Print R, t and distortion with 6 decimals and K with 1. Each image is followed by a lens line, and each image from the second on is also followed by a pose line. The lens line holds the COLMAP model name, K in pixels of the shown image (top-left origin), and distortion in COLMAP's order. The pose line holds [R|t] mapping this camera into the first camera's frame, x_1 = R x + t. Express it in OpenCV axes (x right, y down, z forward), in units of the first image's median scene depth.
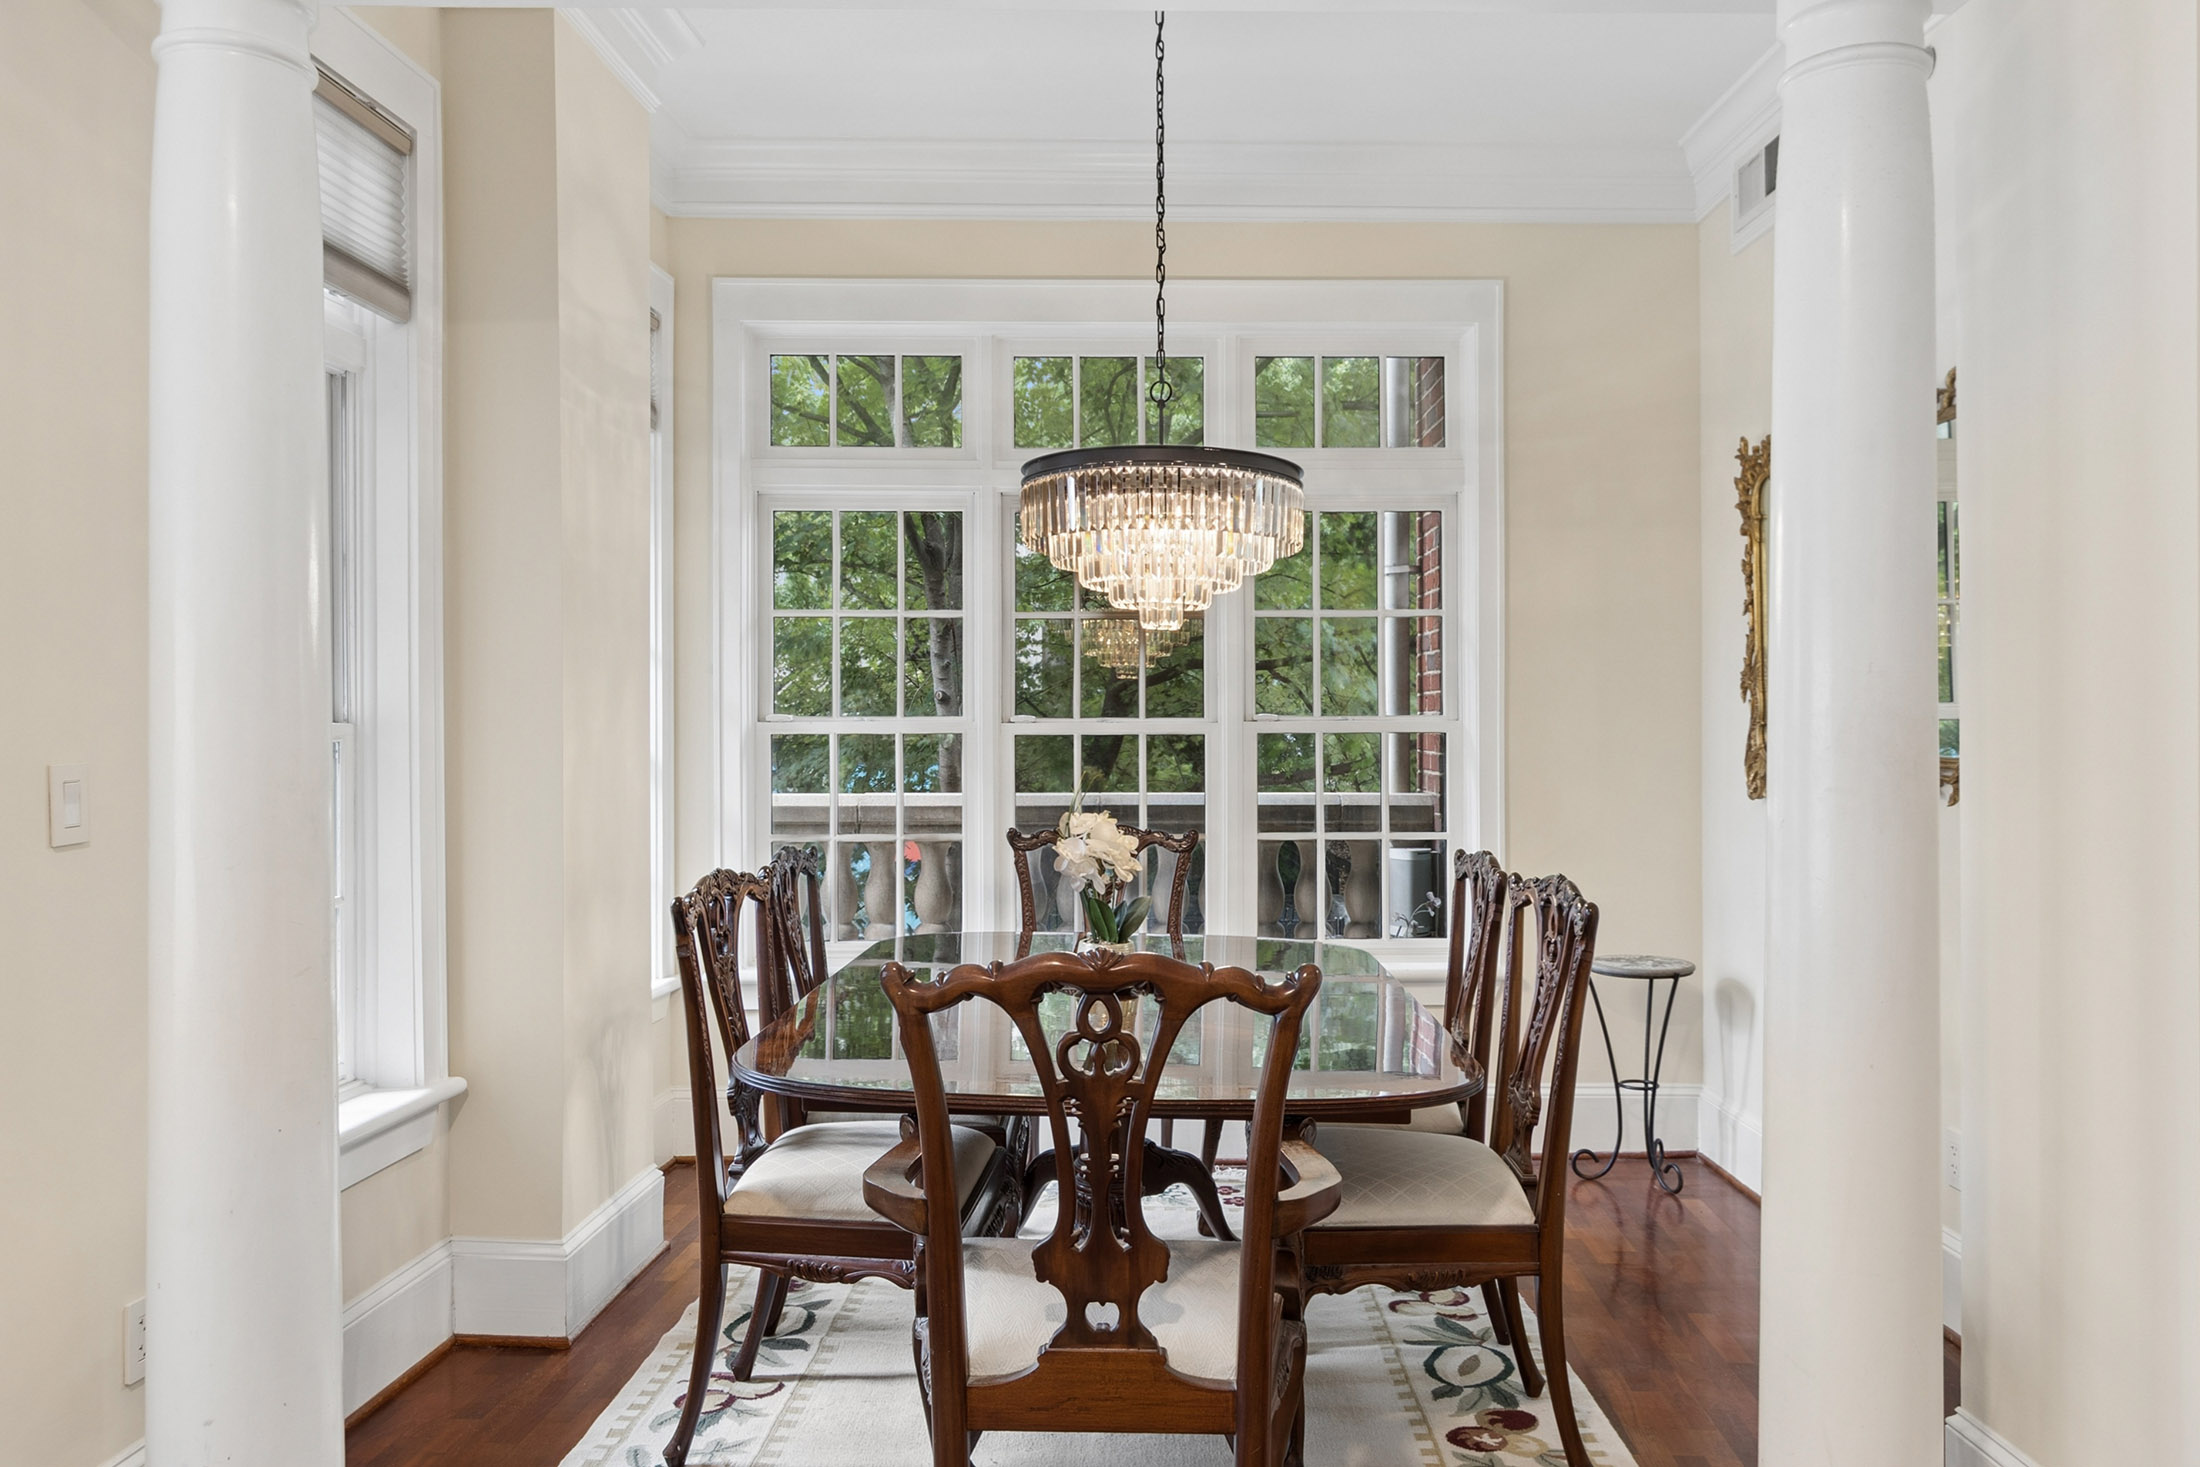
lens RADIAL K [[1590.1, 0, 1112.0], [0, 1590.1, 720.6], [0, 0, 1]] dist [-0.007096, 0.000051]
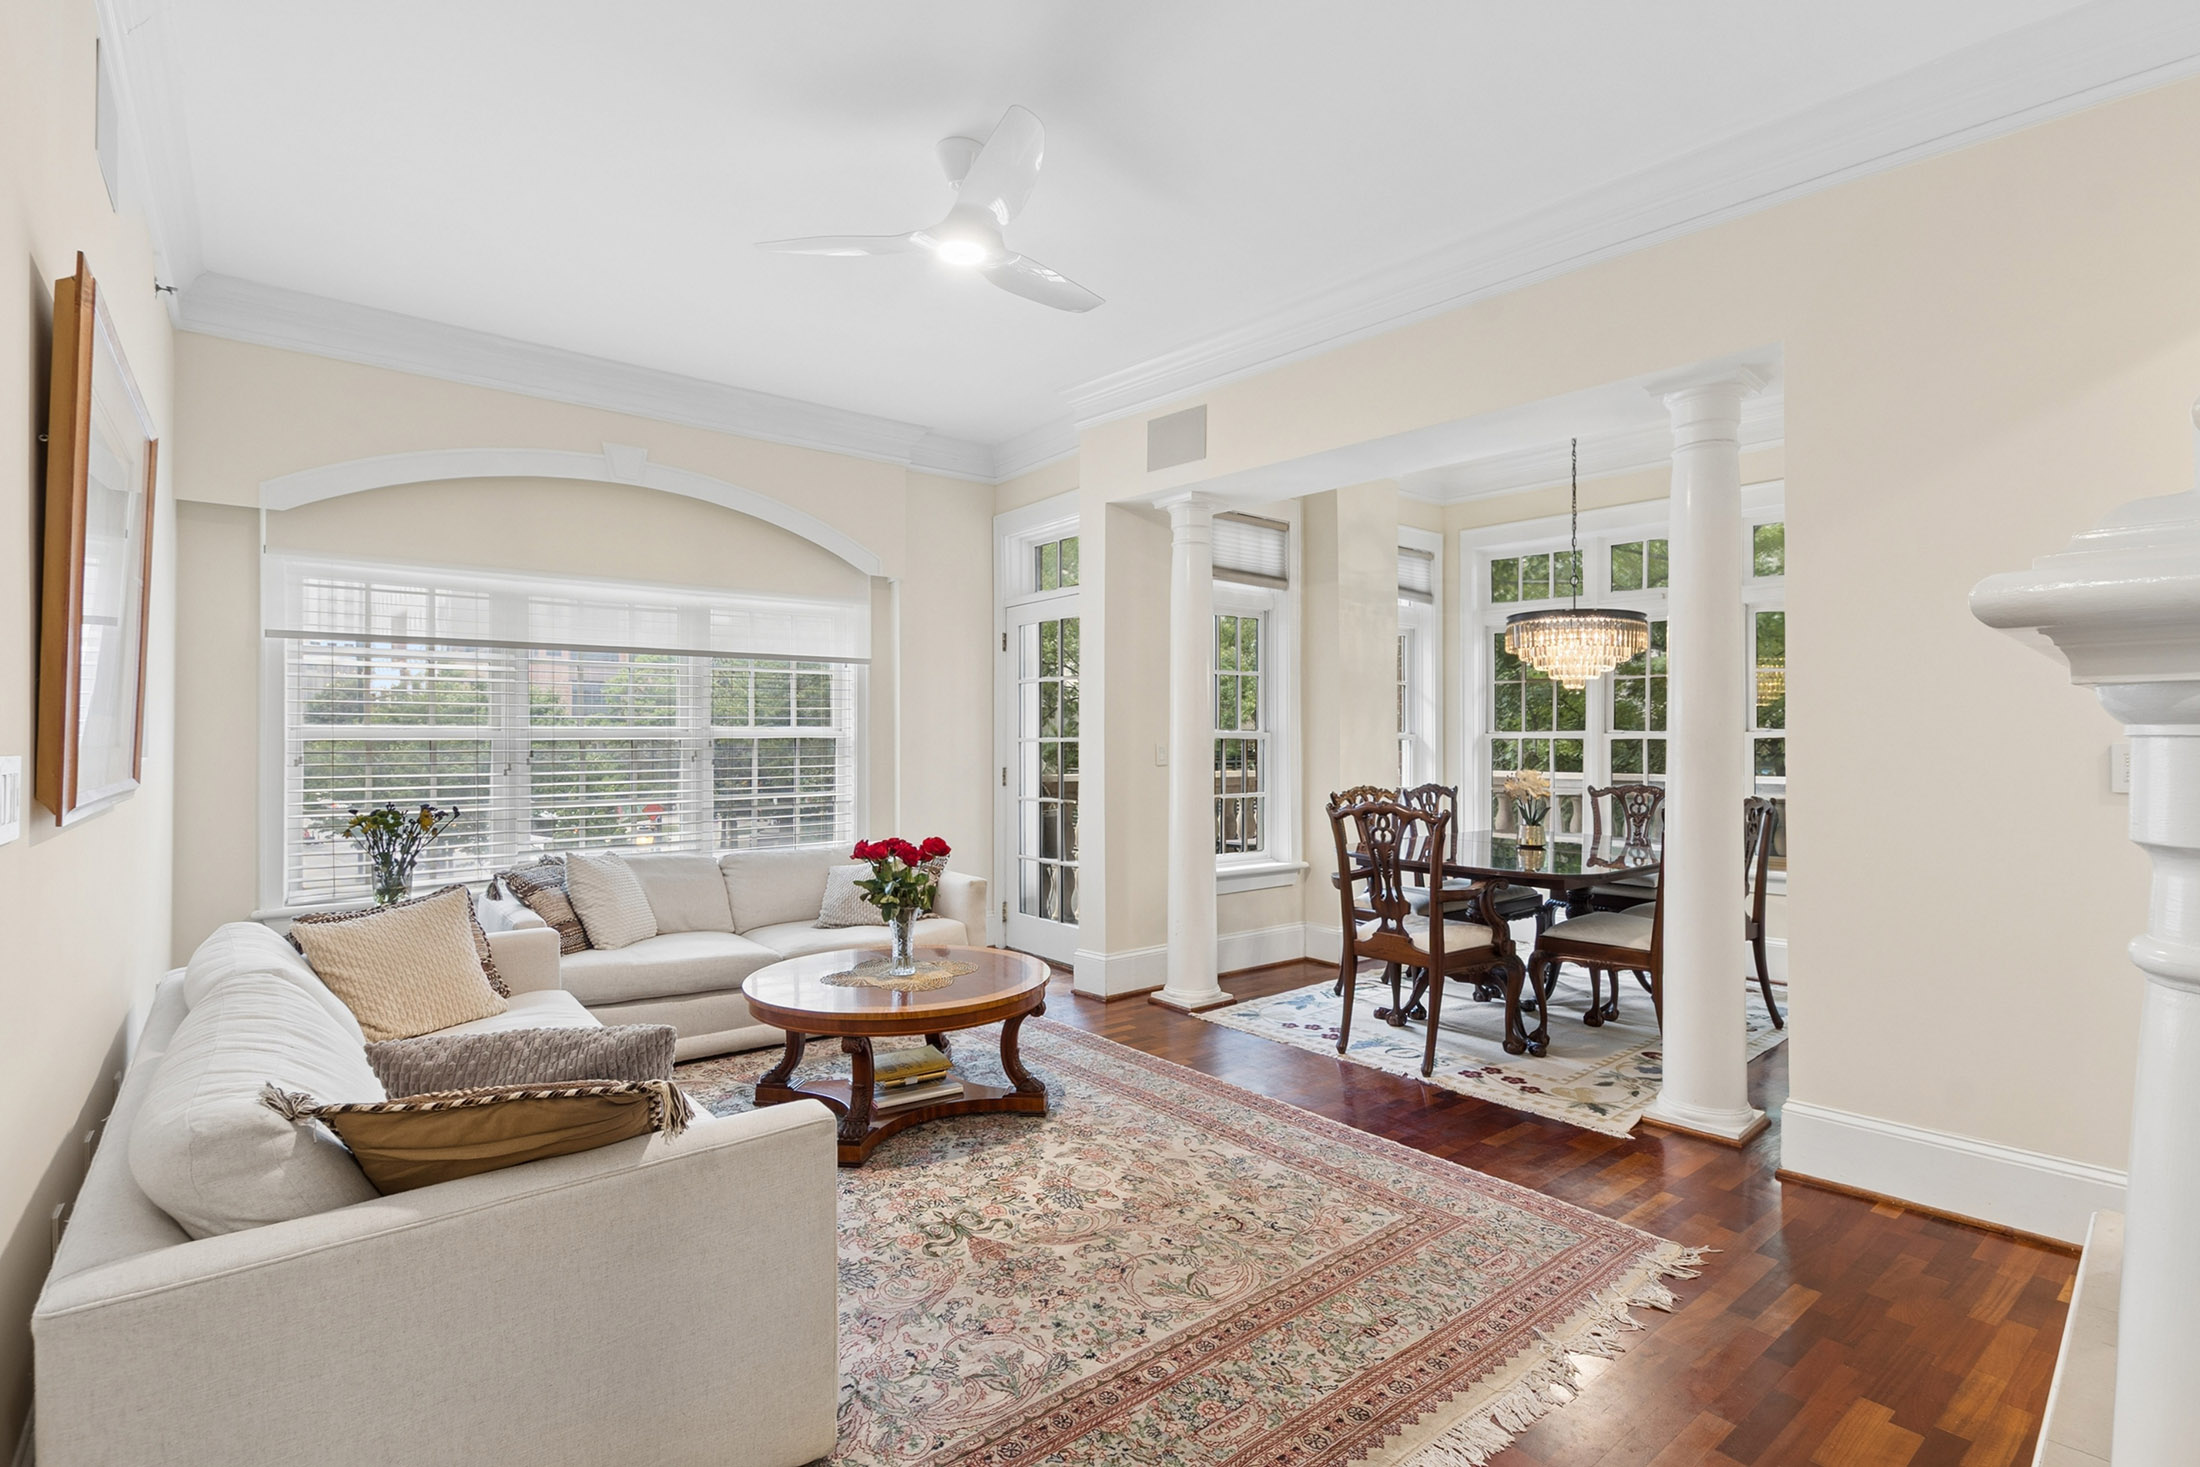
lens RADIAL K [[1044.9, 0, 1107.7], [0, 1044.9, 747.8], [0, 0, 1]] dist [0.016842, -0.007830]
pose [[0.674679, 0.004940, -0.738094, 0.690578], [0.000457, 0.999975, 0.007111, 0.014189], [0.738111, -0.005134, 0.674660, -0.471249]]
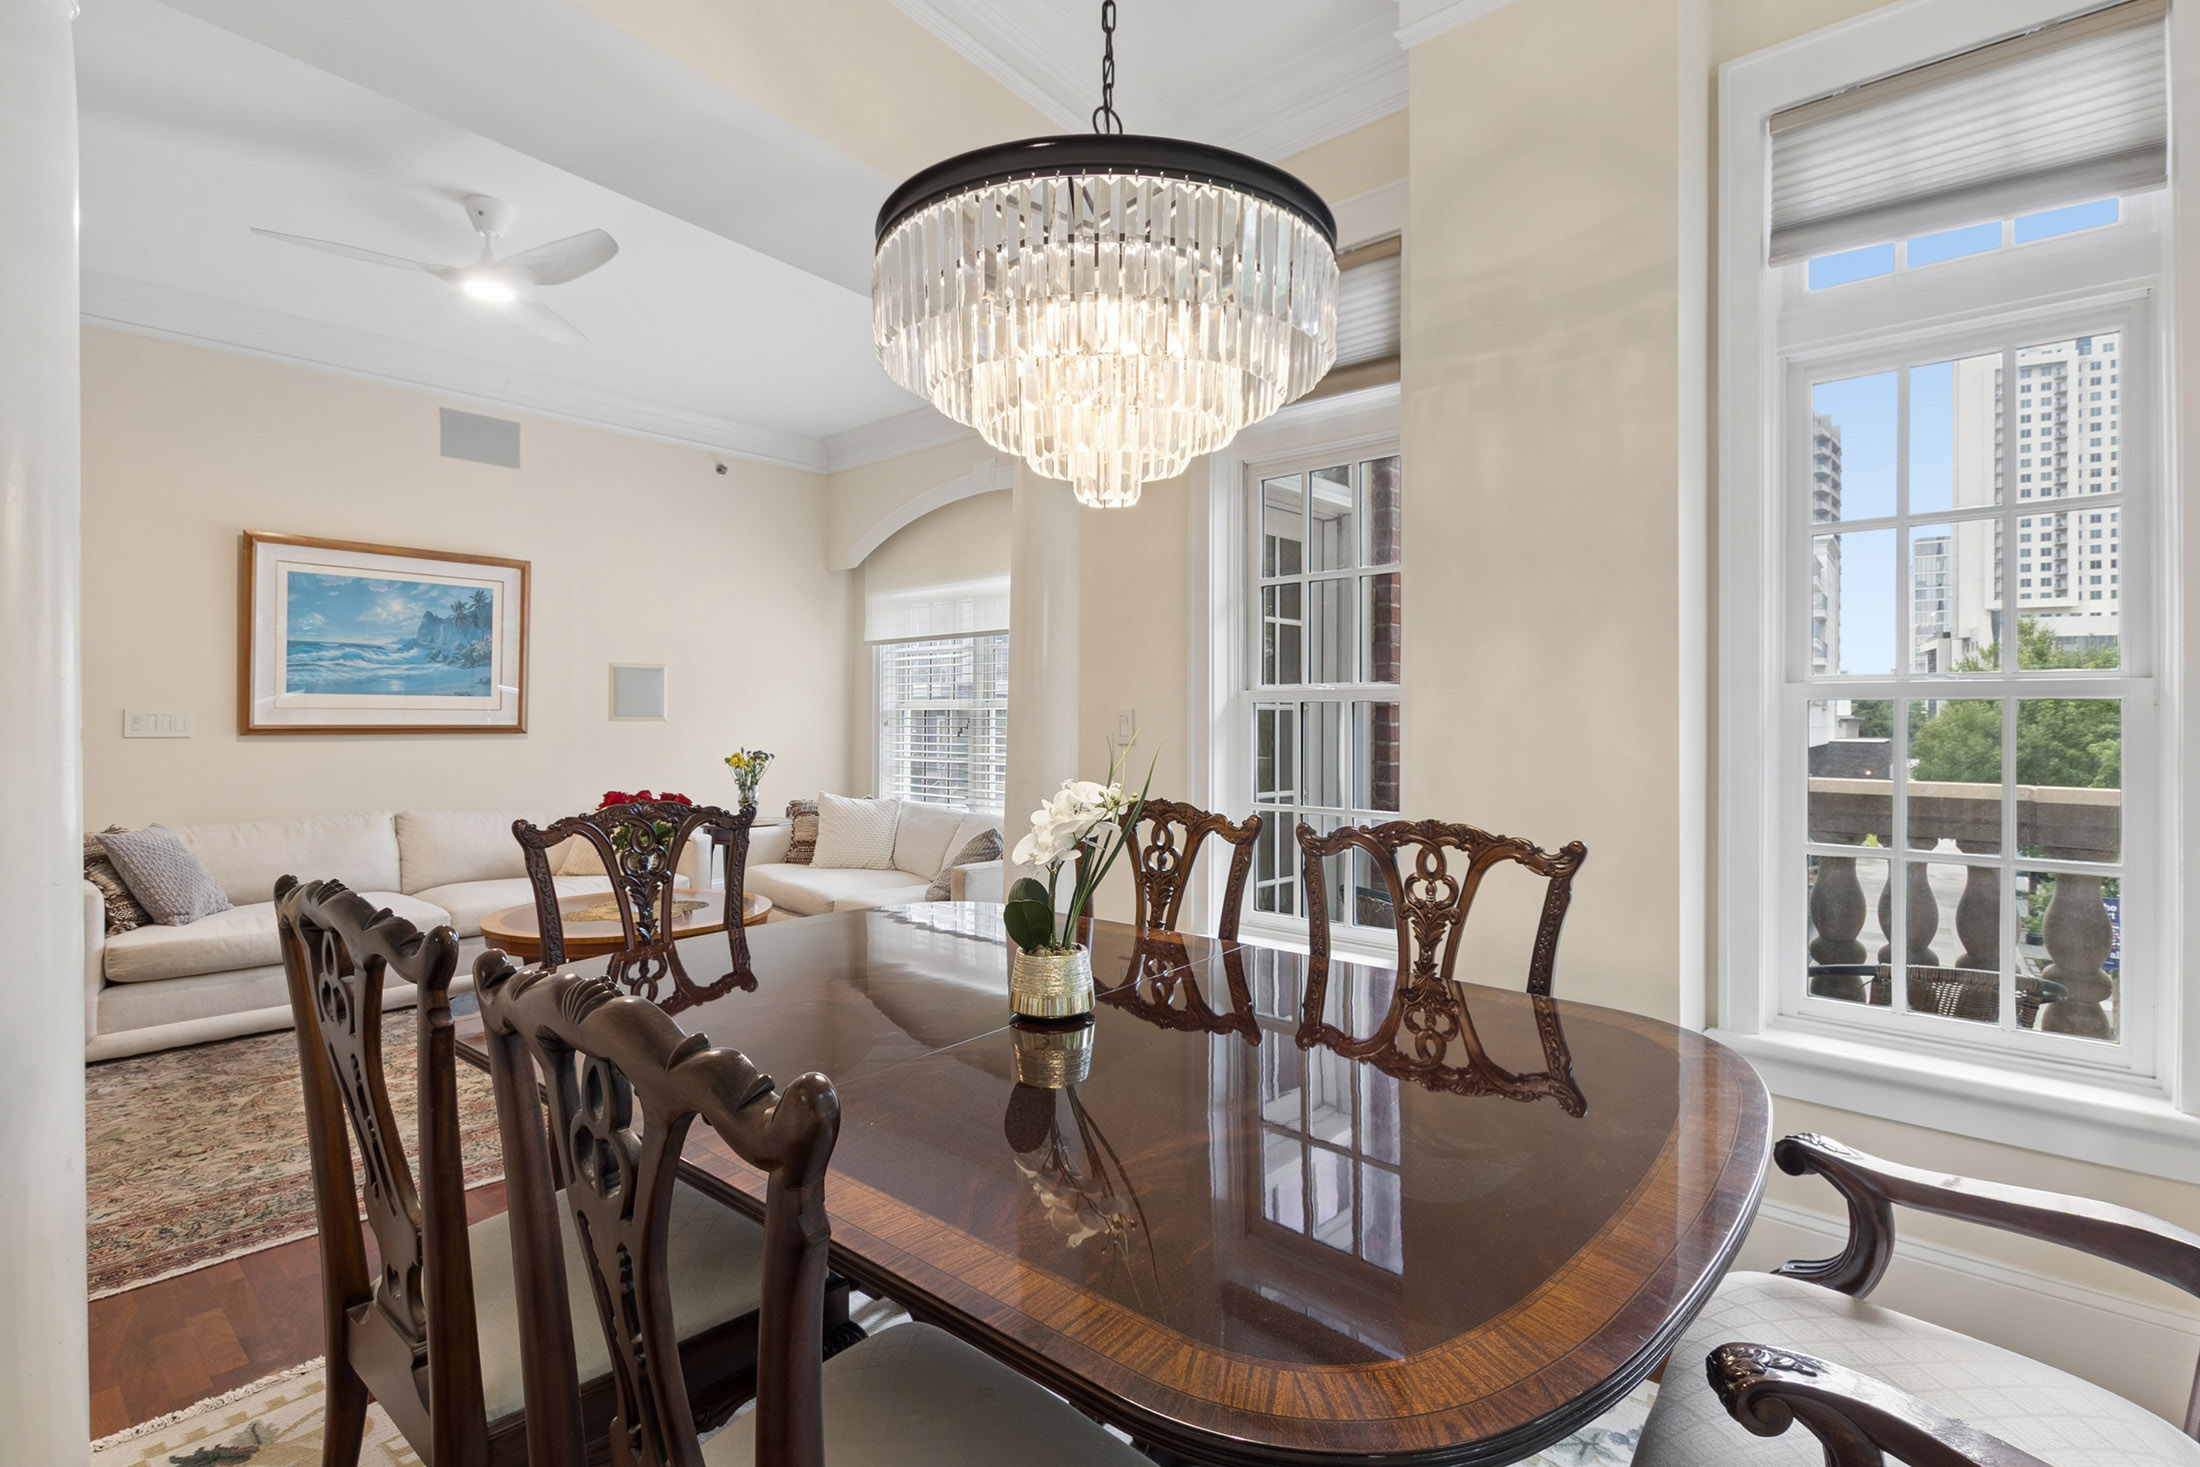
lens RADIAL K [[1044.9, 0, 1078.0], [0, 1044.9, 711.8], [0, 0, 1]] dist [0.016842, -0.007830]
pose [[-0.628319, -0.007309, -0.777921, 0.365828], [-0.005302, 0.999973, -0.005113, 0.026977], [0.777938, 0.000912, -0.628341, 1.355158]]
